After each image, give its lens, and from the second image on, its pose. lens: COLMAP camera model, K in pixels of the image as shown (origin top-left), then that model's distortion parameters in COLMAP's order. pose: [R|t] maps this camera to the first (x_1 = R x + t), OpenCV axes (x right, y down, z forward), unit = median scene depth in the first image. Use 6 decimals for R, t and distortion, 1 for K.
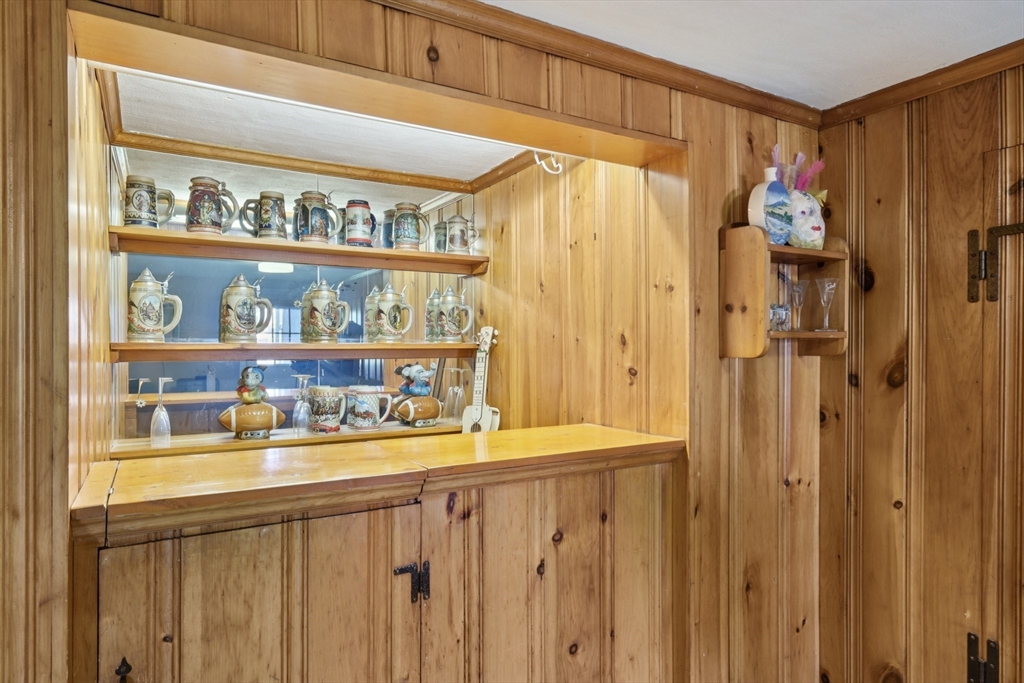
lens RADIAL K [[595.9, 0, 506.6], [0, 595.9, 345.5], [0, 0, 1]] dist [0.006594, 0.001473]
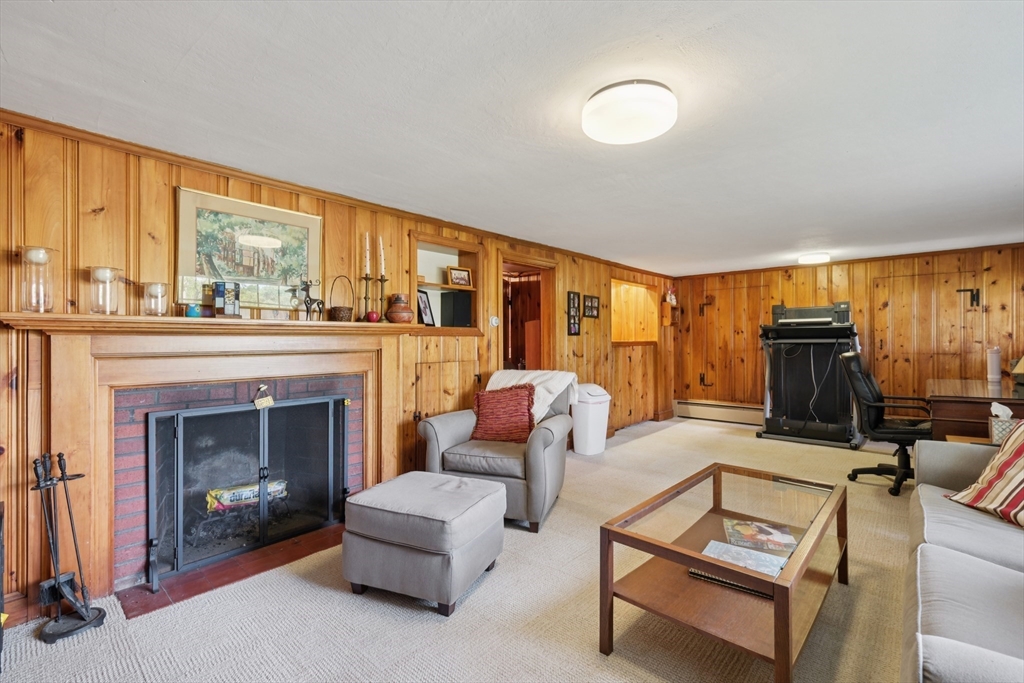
lens RADIAL K [[457.9, 0, 514.3], [0, 457.9, 338.9], [0, 0, 1]] dist [-0.002375, -0.000283]
pose [[0.953879, -0.001394, 0.300187, -2.130954], [0.001325, 0.999999, 0.000433, 0.133686], [-0.300188, -0.000016, 0.953880, -2.520920]]
